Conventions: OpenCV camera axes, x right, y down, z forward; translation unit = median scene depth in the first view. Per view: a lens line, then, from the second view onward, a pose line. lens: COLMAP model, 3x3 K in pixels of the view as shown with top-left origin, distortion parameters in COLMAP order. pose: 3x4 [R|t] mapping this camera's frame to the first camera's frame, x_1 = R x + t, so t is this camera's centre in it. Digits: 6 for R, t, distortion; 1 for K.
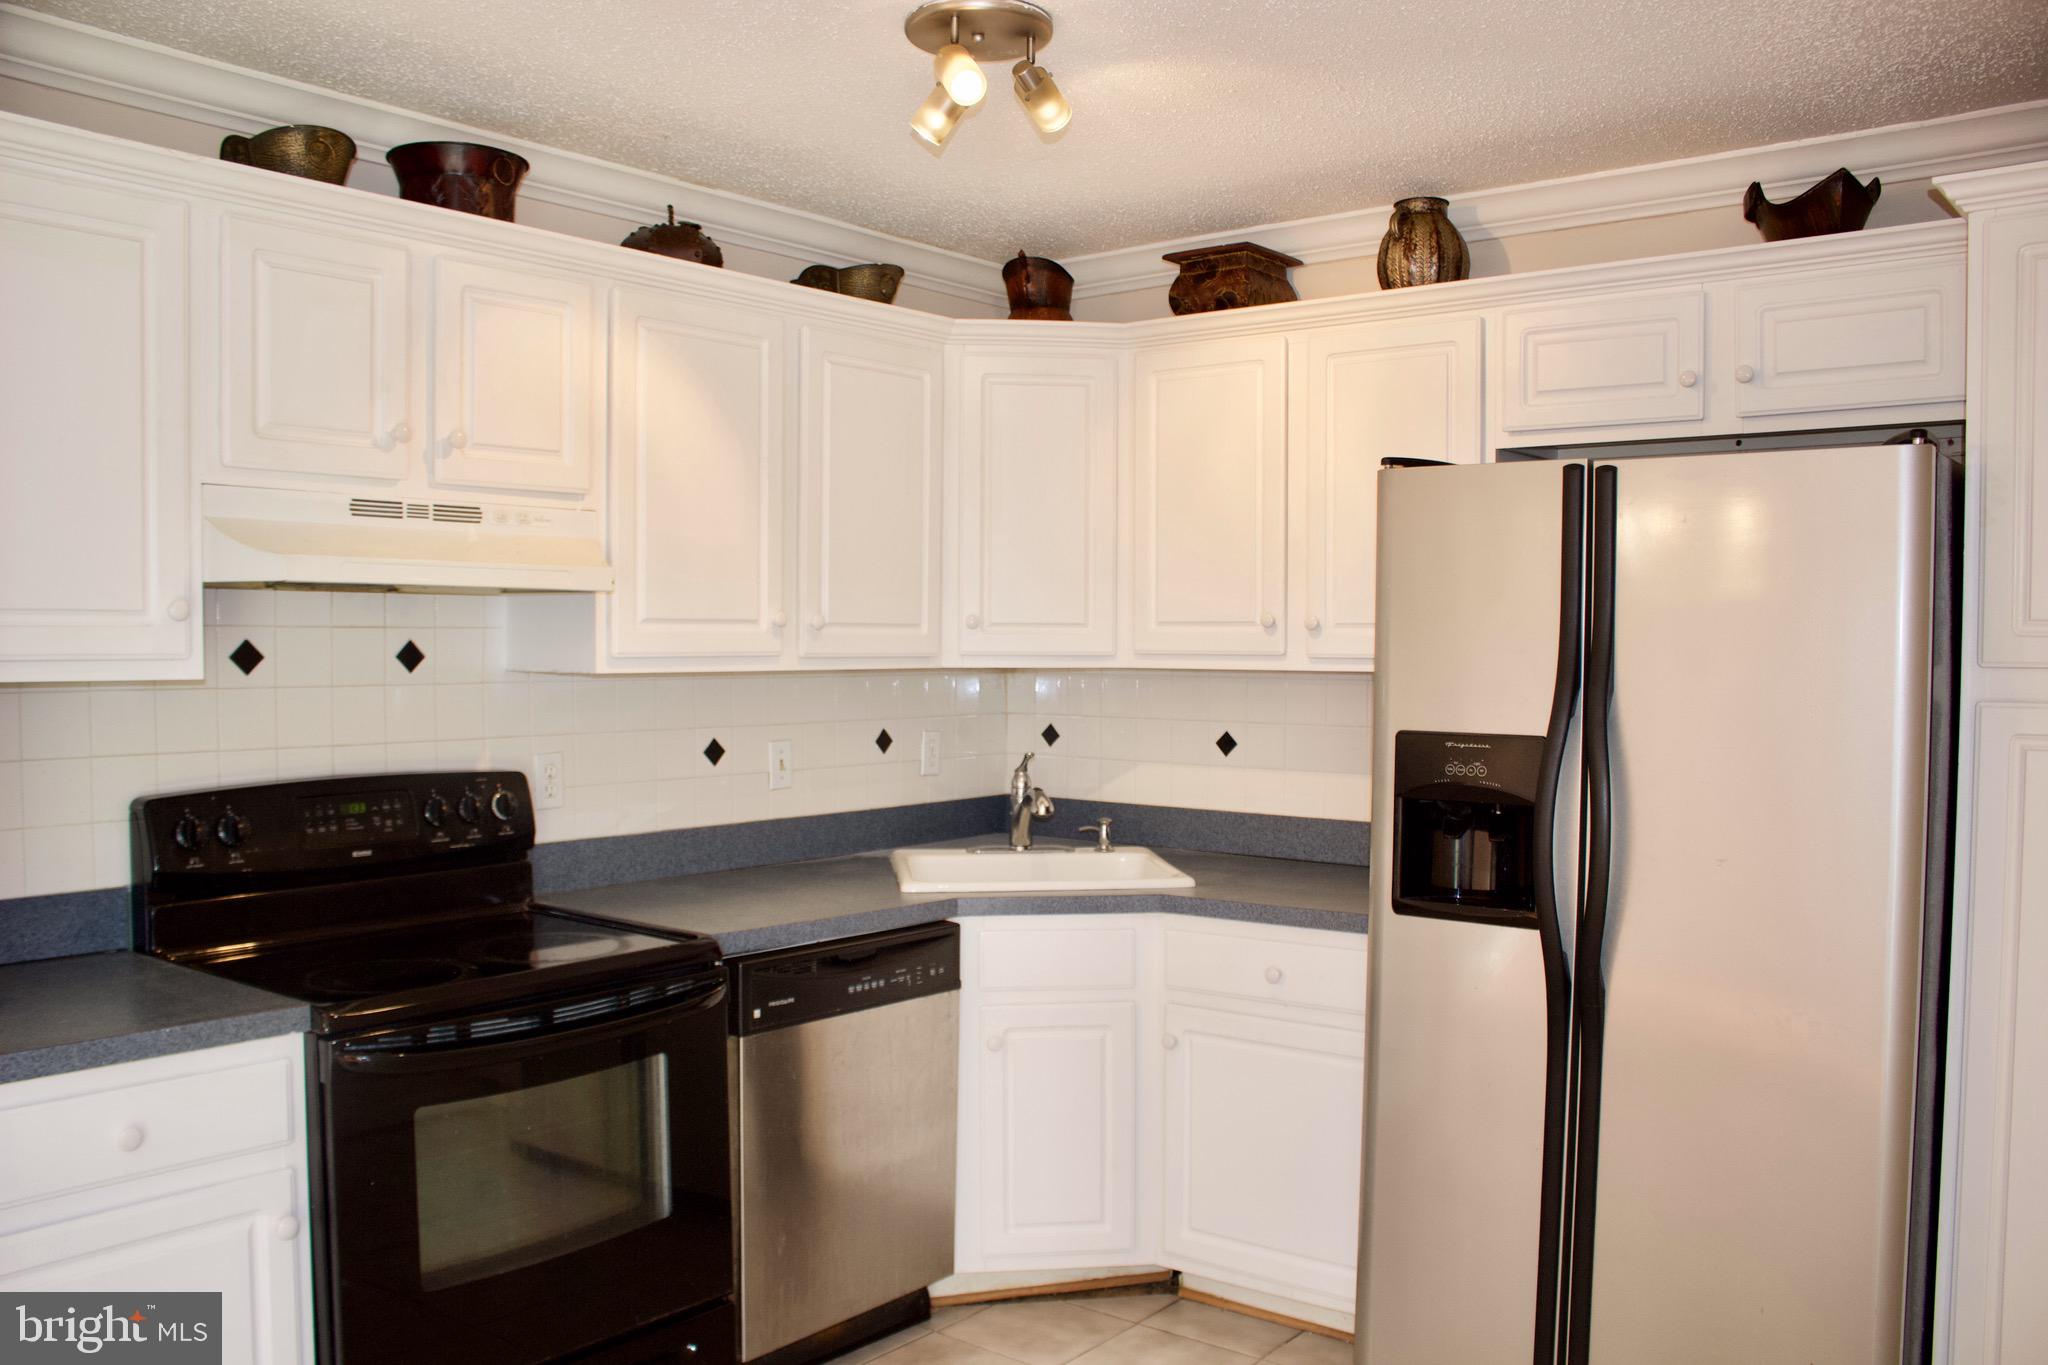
lens RADIAL K [[1702.6, 0, 1013.0], [0, 1702.6, 695.1], [0, 0, 1]] dist [-0.160162, 0.132286]
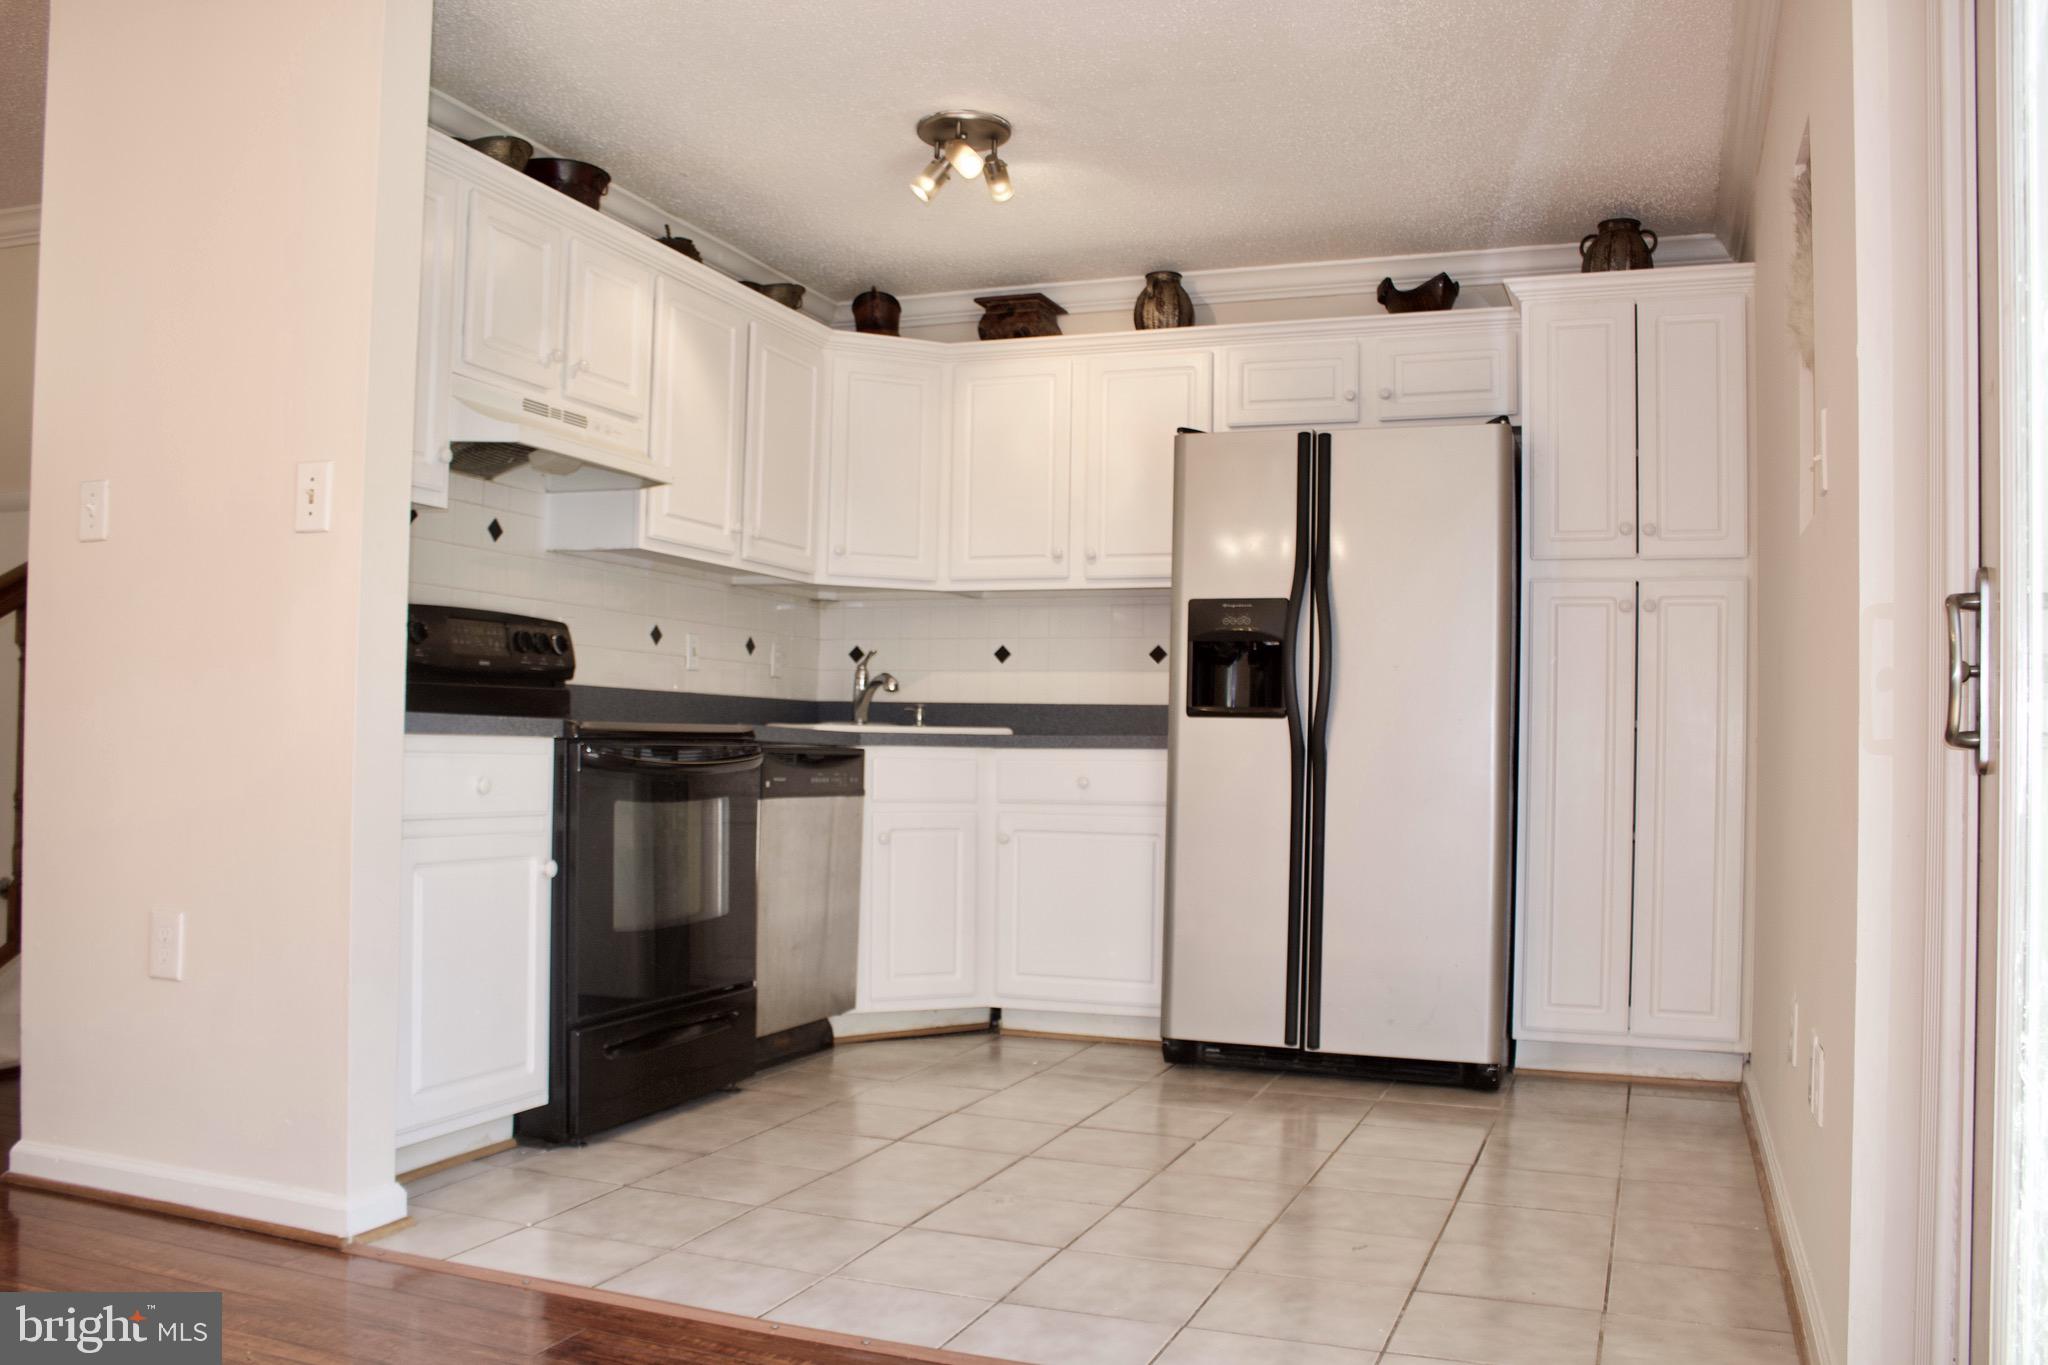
lens RADIAL K [[1702.6, 0, 1025.8], [0, 1702.6, 691.0], [0, 0, 1]] dist [-0.160162, 0.132286]
pose [[0.950098, 0.024254, 0.311007, -0.366529], [-0.005543, 0.998128, -0.060904, 0.183789], [-0.311902, 0.056141, 0.948454, -0.400370]]
